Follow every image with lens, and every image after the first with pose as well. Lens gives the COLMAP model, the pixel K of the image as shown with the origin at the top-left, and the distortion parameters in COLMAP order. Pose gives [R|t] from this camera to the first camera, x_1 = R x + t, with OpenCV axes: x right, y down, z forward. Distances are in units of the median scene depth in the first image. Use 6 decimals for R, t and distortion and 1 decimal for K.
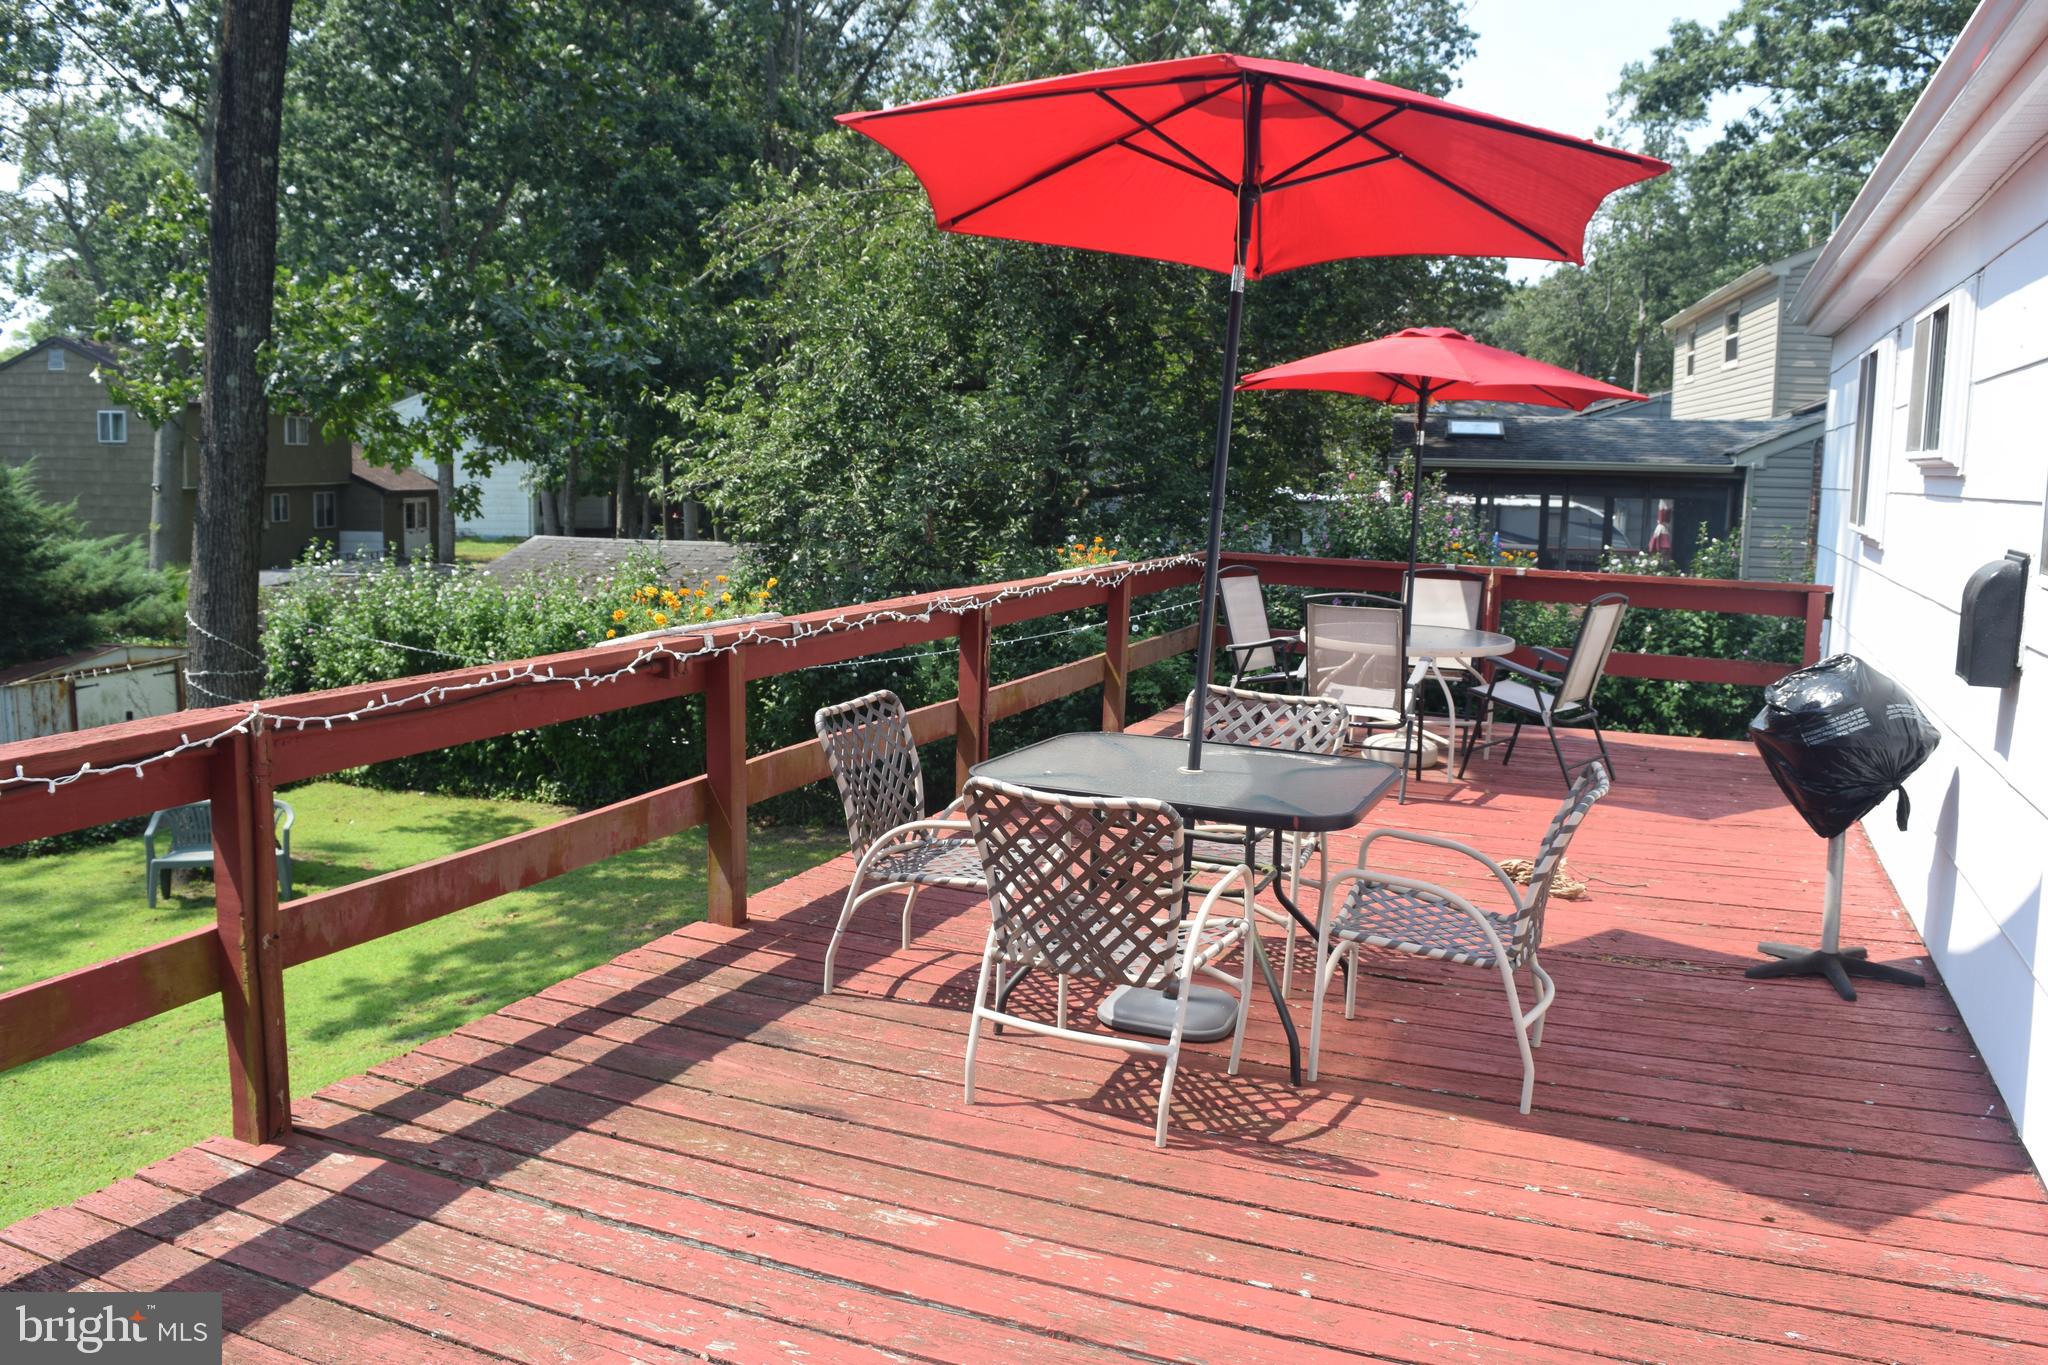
lens RADIAL K [[1599.6, 0, 1025.7], [0, 1599.6, 684.8], [0, 0, 1]] dist [-0.096079, 0.025167]
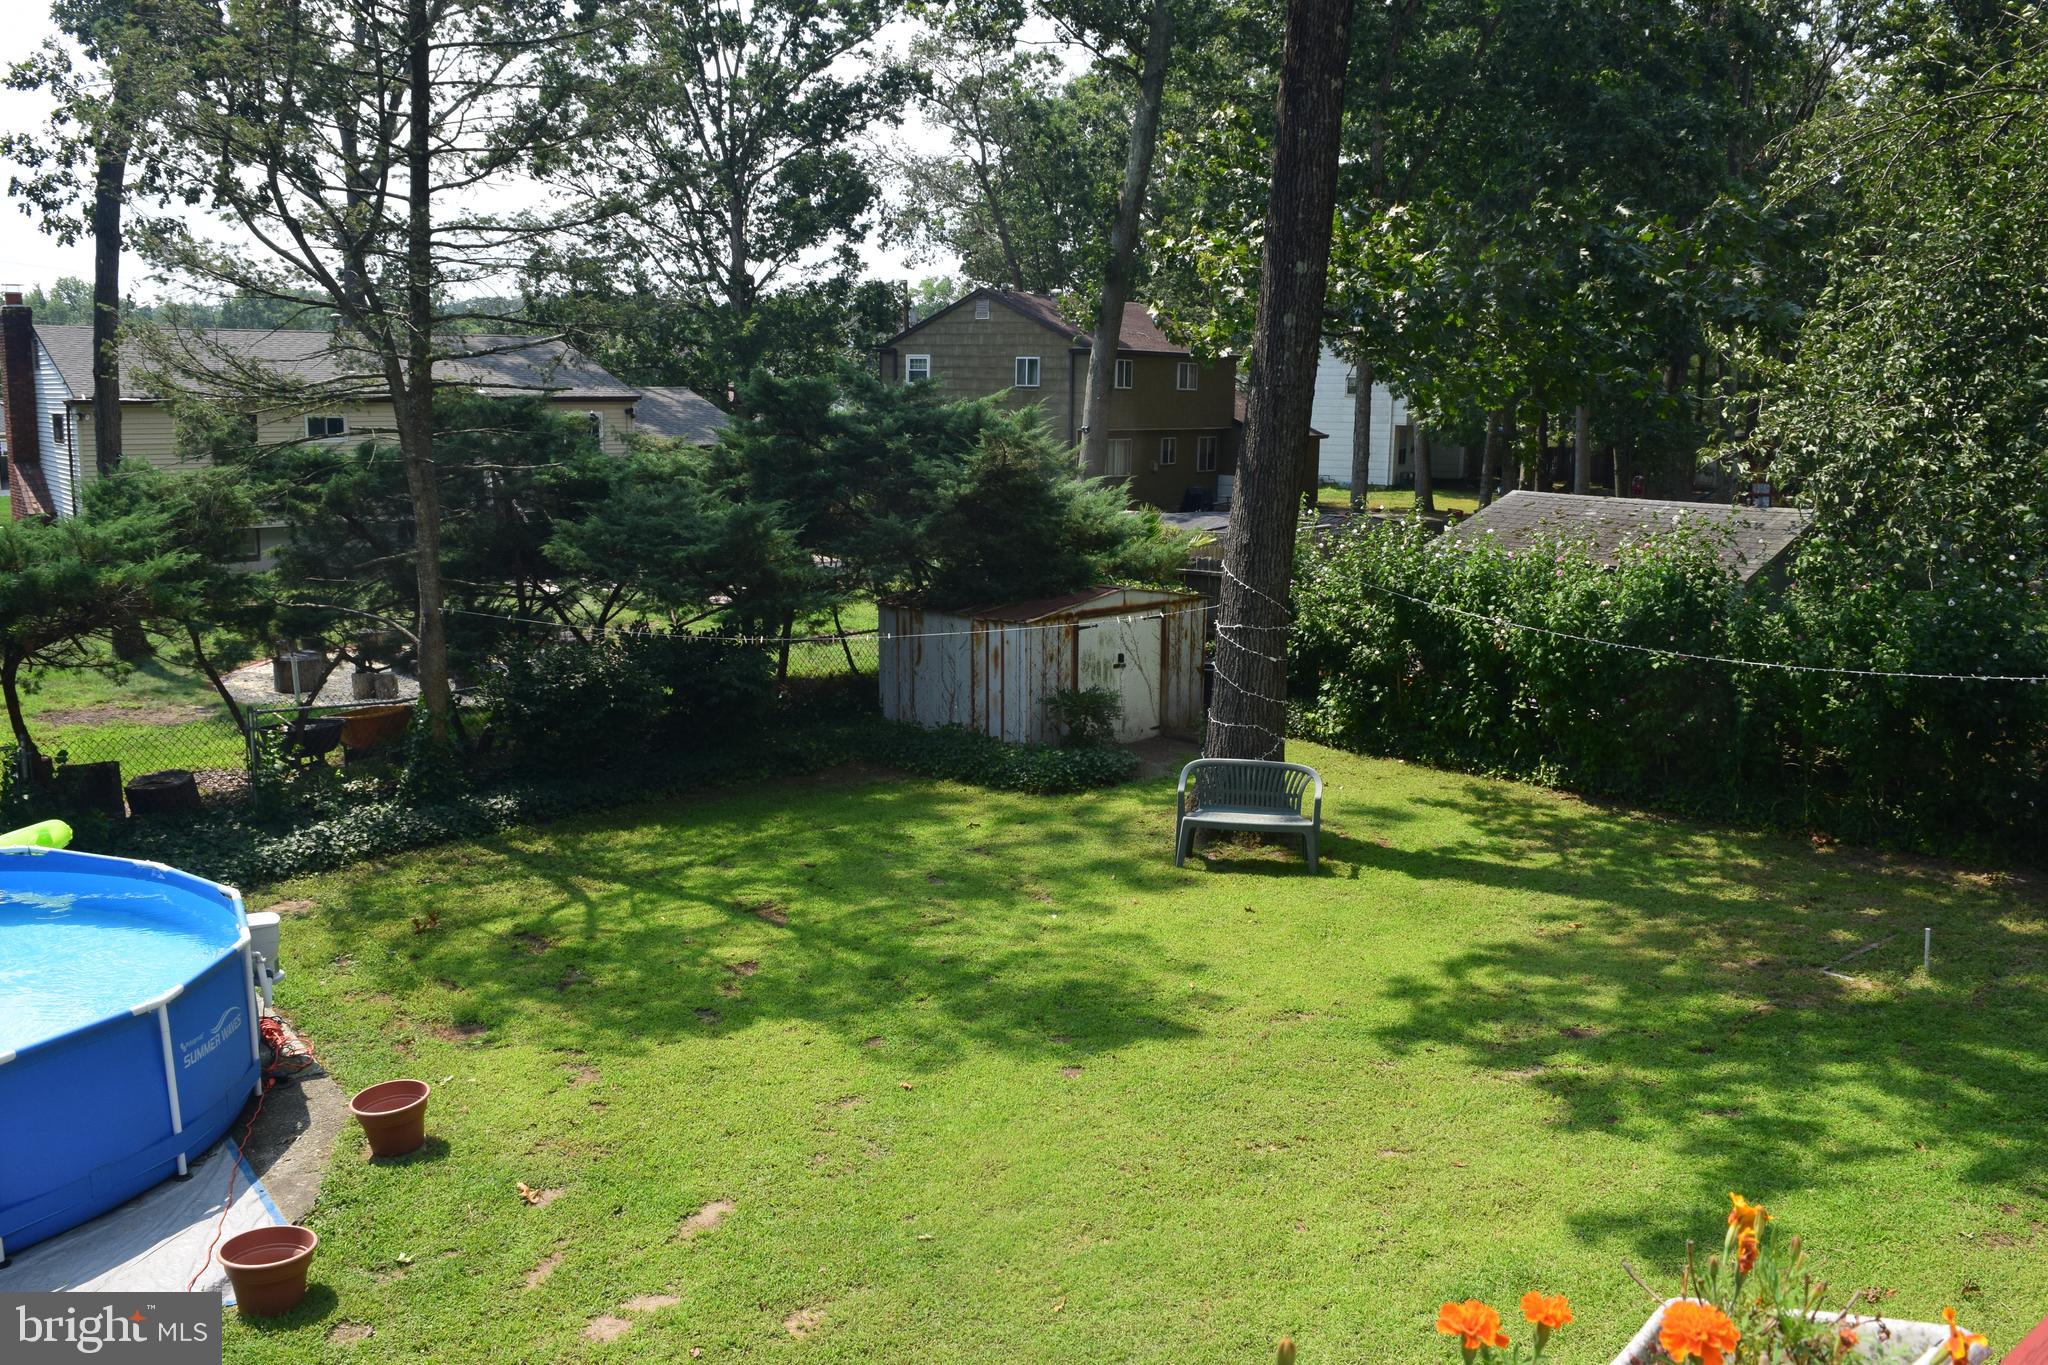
lens RADIAL K [[1599.6, 0, 1014.7], [0, 1599.6, 683.1], [0, 0, 1]] dist [-0.096079, 0.025167]
pose [[0.878303, 0.077846, -0.471724, -0.144428], [-0.063013, 0.996897, 0.047187, -0.008307], [0.473934, -0.011720, 0.880483, 0.056787]]
